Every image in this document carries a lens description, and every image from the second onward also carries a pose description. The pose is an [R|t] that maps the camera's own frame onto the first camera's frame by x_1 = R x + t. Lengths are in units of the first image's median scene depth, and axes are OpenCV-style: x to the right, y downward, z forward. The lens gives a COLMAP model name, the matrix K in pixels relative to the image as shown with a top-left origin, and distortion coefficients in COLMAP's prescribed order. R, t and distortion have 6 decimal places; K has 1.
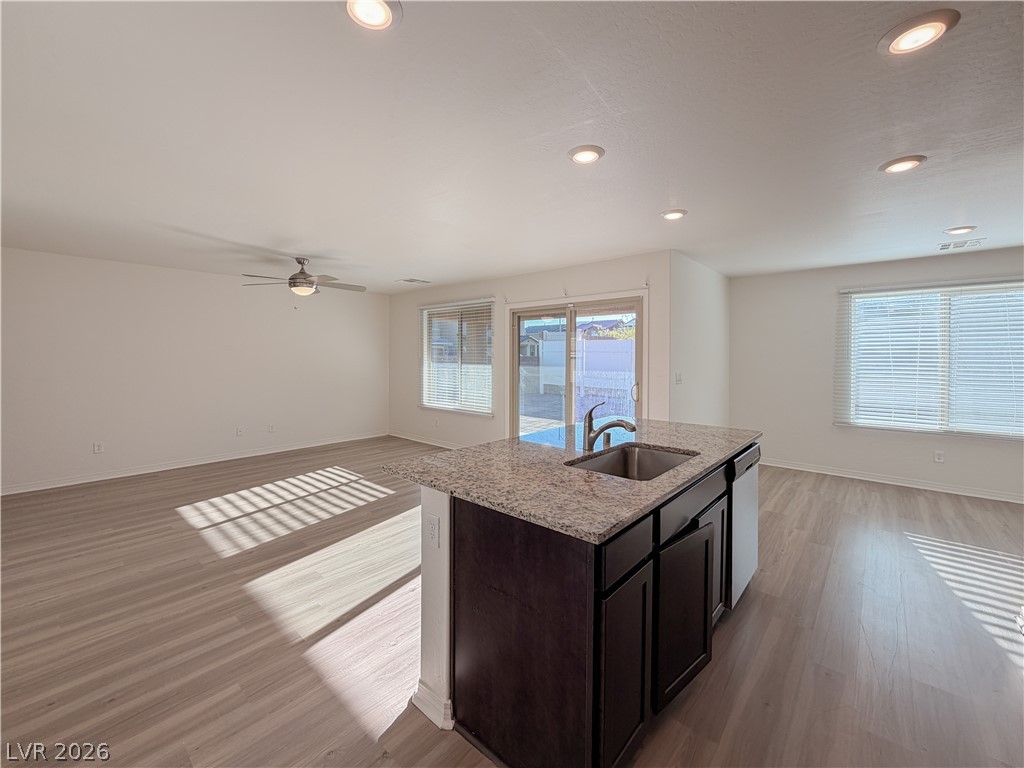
lens RADIAL K [[417.8, 0, 505.0], [0, 417.8, 364.6], [0, 0, 1]] dist [-0.001310, -0.000068]
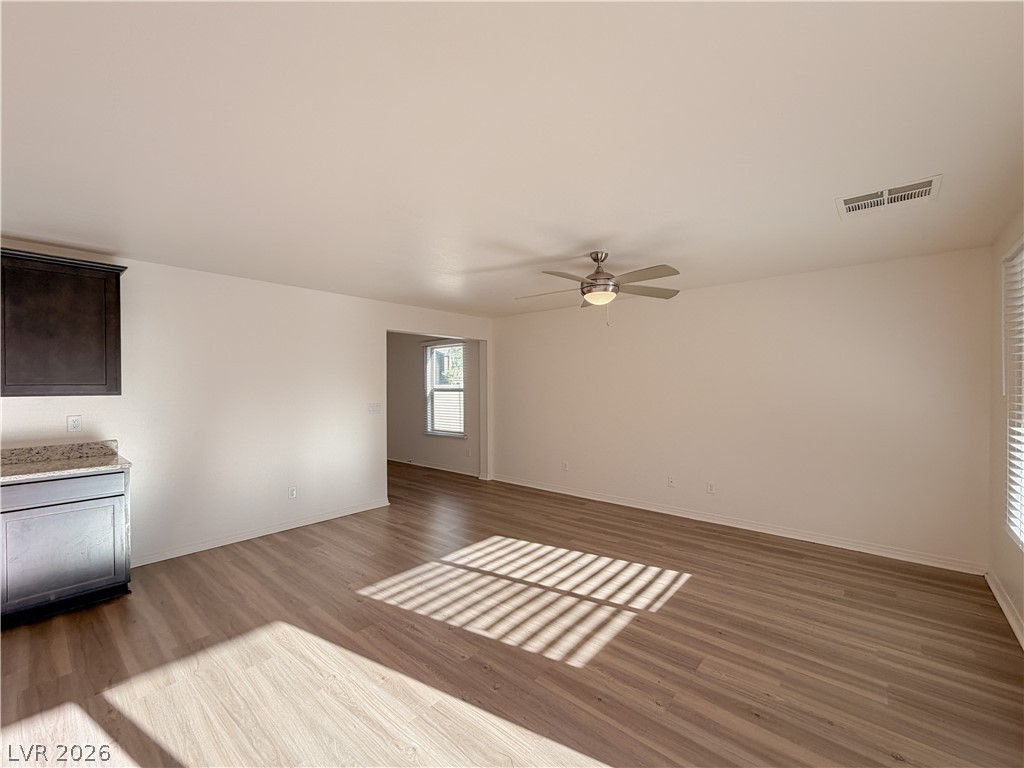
lens RADIAL K [[418.4, 0, 512.0], [0, 418.4, 384.0], [0, 0, 1]] dist [-0.000078, -0.000008]
pose [[0.020608, -0.006302, -0.999768, 0.272026], [-0.016179, 0.999847, -0.006636, -0.029492], [0.999657, 0.016312, 0.020503, 1.052125]]
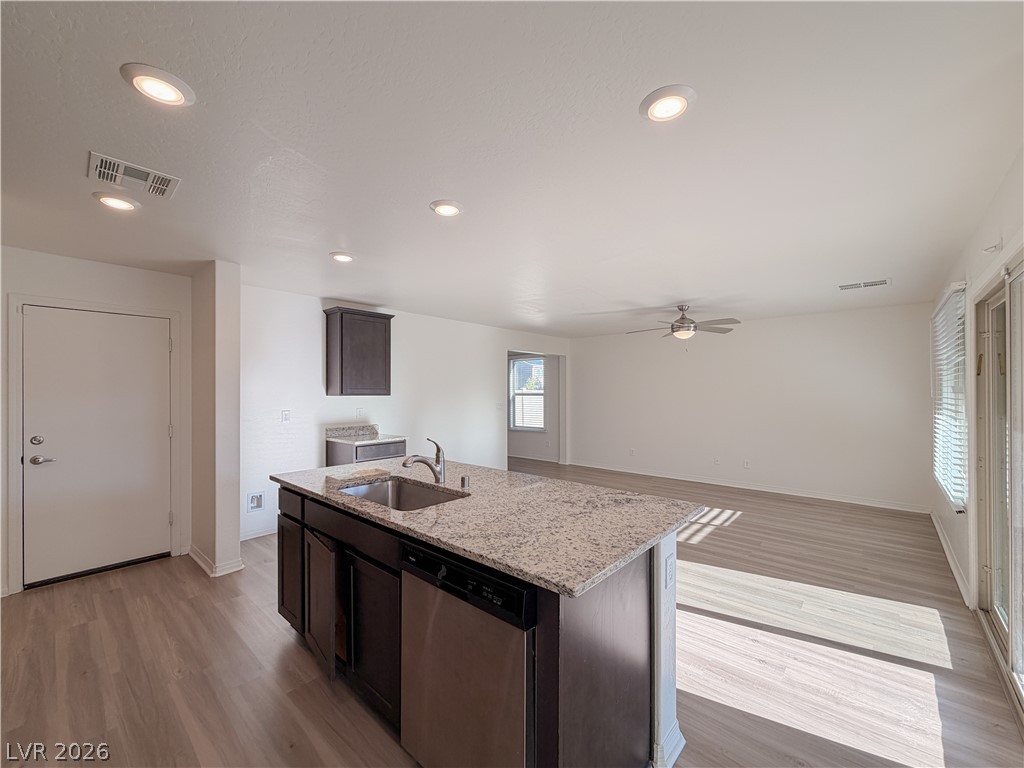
lens RADIAL K [[410.7, 0, 512.8], [0, 410.7, 391.9], [0, 0, 1]] dist [-0.002658, -0.000695]
pose [[0.013458, -0.002095, -0.999907, 0.730807], [-0.021203, 0.999772, -0.002380, -0.017521], [0.999685, 0.021233, 0.013411, 0.677839]]
